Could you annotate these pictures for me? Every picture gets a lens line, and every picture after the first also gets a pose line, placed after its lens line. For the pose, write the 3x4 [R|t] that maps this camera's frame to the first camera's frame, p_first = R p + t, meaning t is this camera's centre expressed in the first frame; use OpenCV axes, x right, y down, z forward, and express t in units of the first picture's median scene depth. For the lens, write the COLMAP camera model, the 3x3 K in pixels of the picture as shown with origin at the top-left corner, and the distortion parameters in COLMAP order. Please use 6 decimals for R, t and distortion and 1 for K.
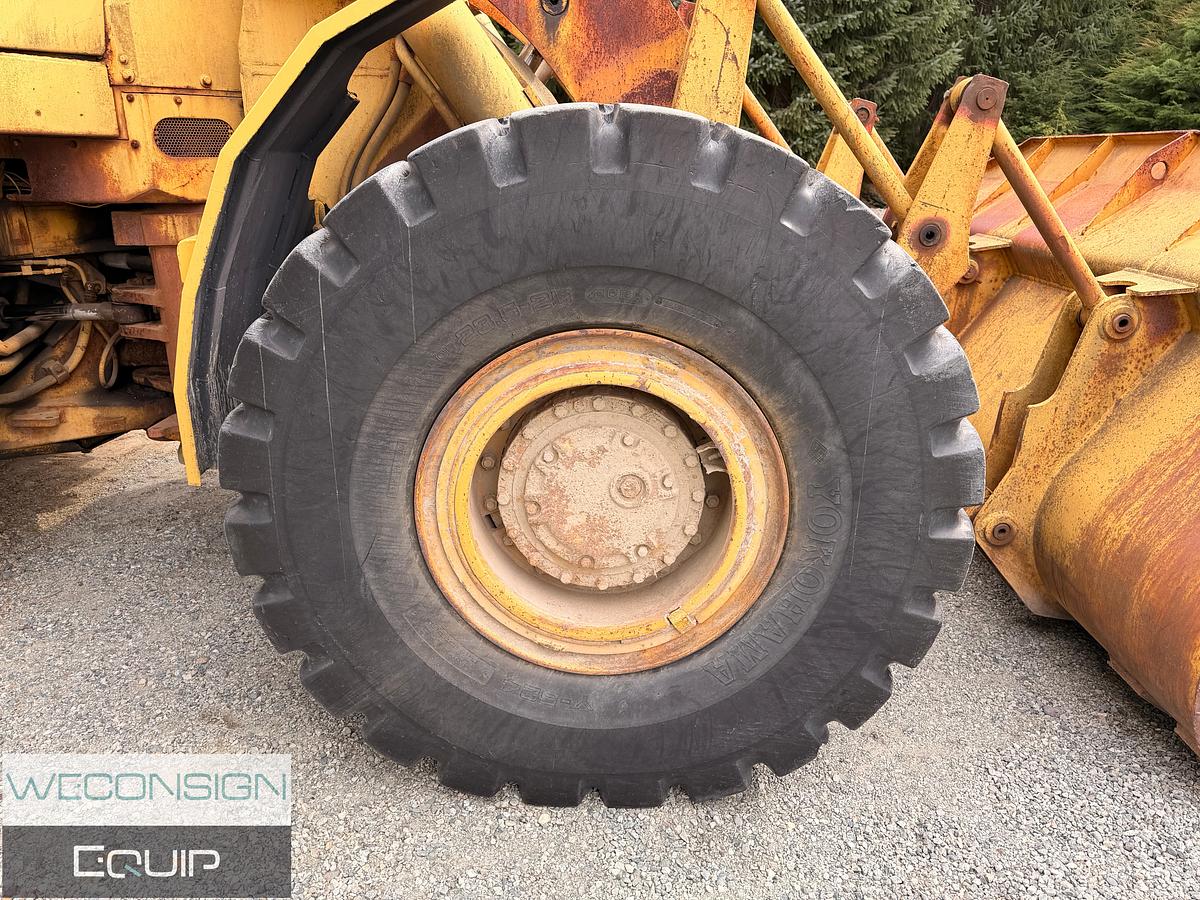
lens RADIAL K [[841.5, 0, 606.1], [0, 841.5, 448.8], [0, 0, 1]] dist [0.061653, -0.077295]
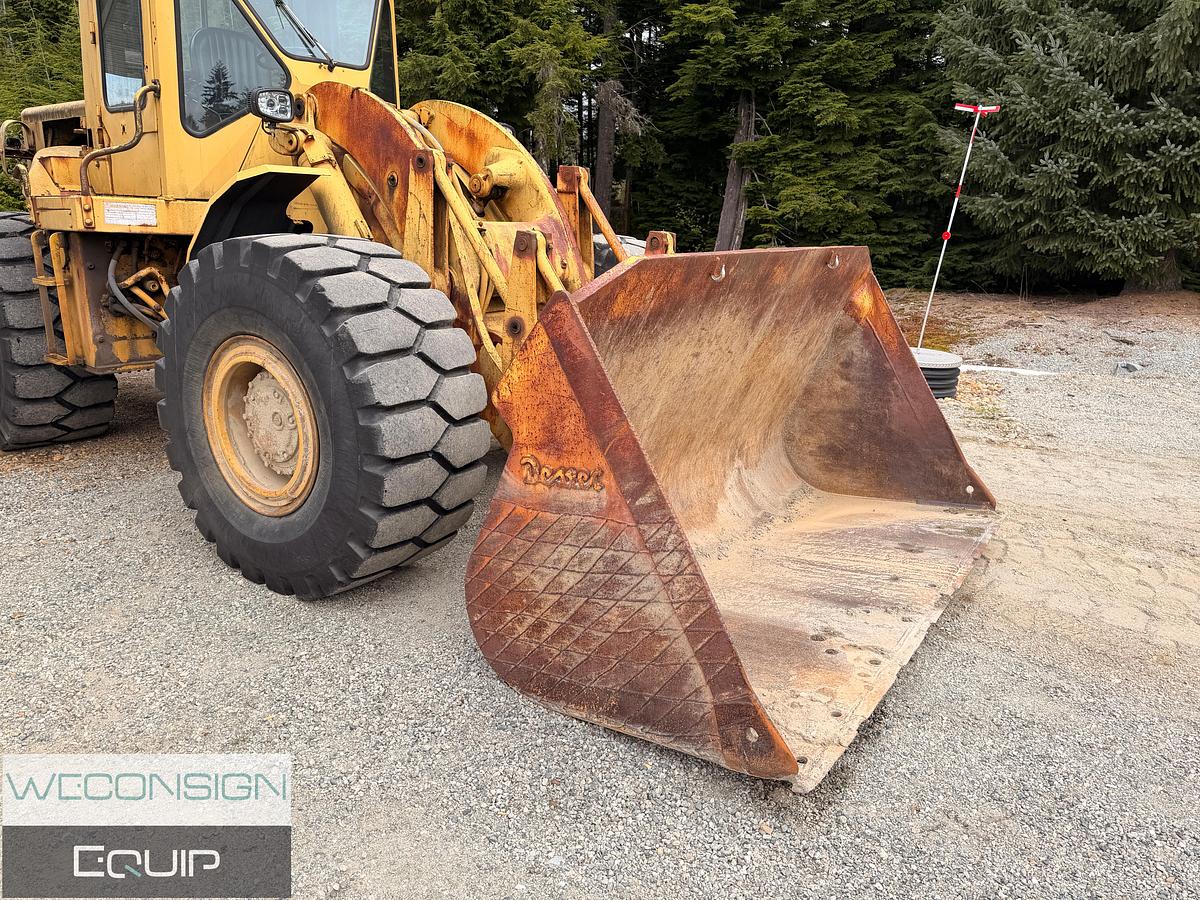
lens RADIAL K [[841.5, 0, 600.3], [0, 841.5, 432.6], [0, 0, 1]] dist [0.061653, -0.077295]
pose [[0.822520, 0.154809, -0.547262, 1.693224], [-0.208216, 0.977403, -0.036455, -0.009328], [0.529252, 0.143934, 0.836167, -0.256967]]
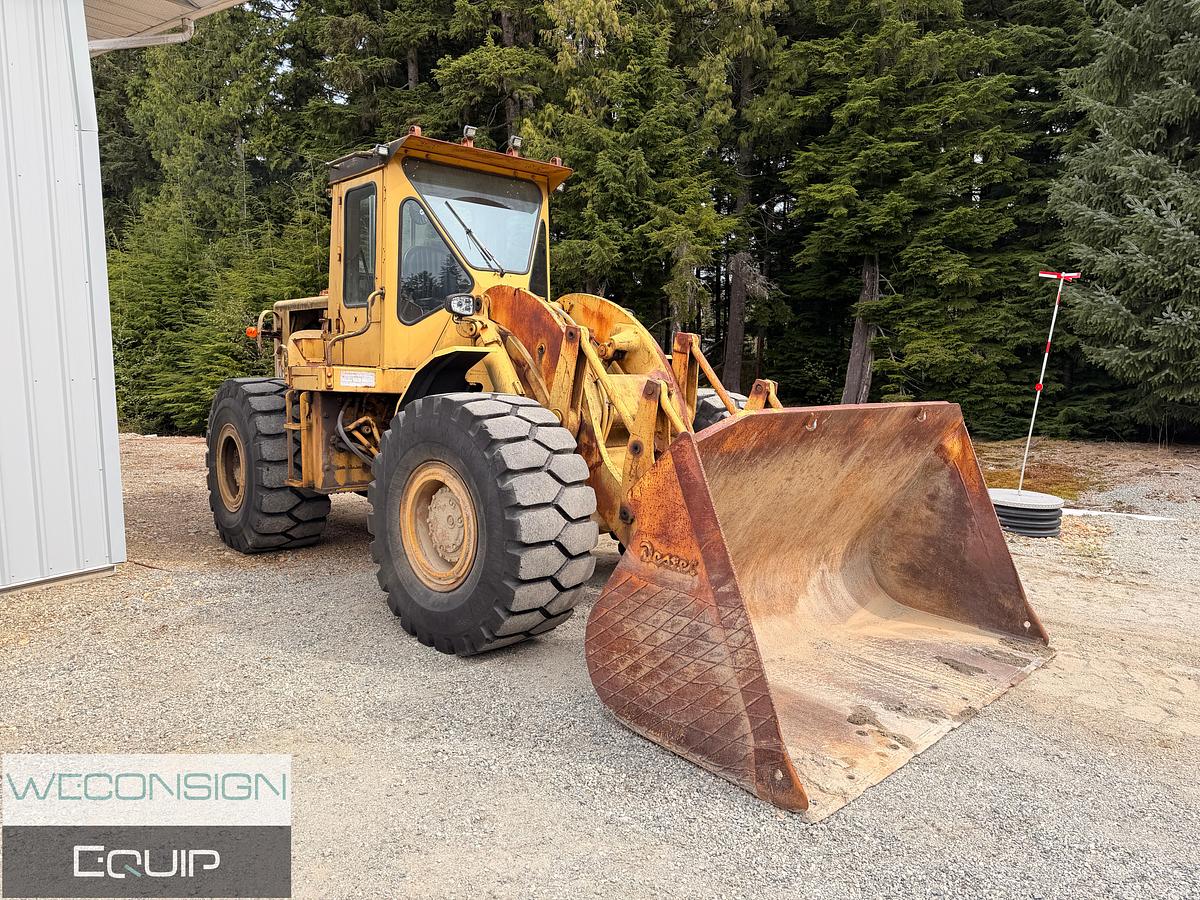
lens RADIAL K [[841.5, 0, 601.0], [0, 841.5, 423.5], [0, 0, 1]] dist [0.061653, -0.077295]
pose [[0.715343, 0.049569, -0.697013, 2.240173], [-0.240020, 0.954221, -0.178471, 0.114762], [0.656258, 0.294965, 0.694494, -0.691190]]
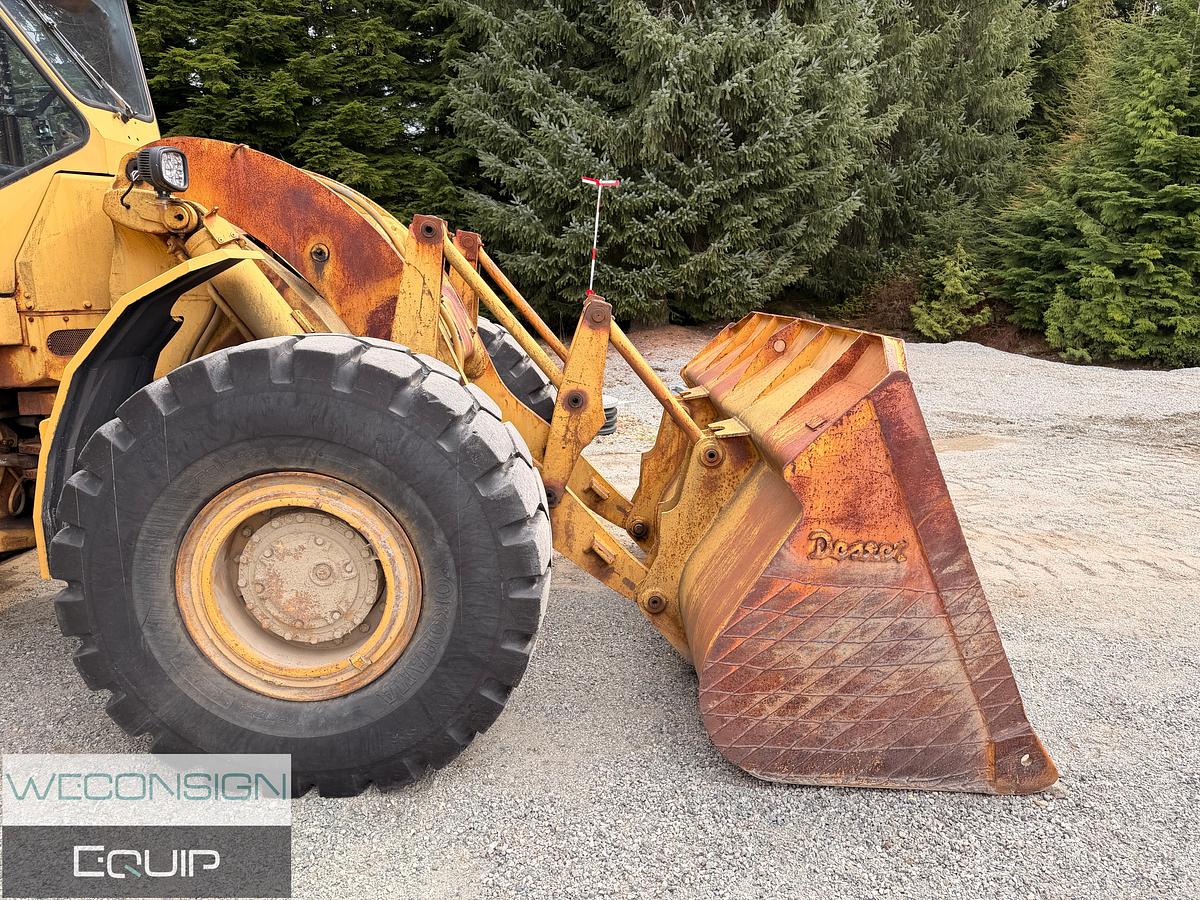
lens RADIAL K [[841.5, 0, 611.4], [0, 841.5, 447.7], [0, 0, 1]] dist [0.061653, -0.077295]
pose [[0.999530, -0.021168, 0.022168, 0.509575], [0.024007, 0.990307, -0.136803, 0.044105], [-0.019058, 0.137270, 0.990350, -0.563247]]
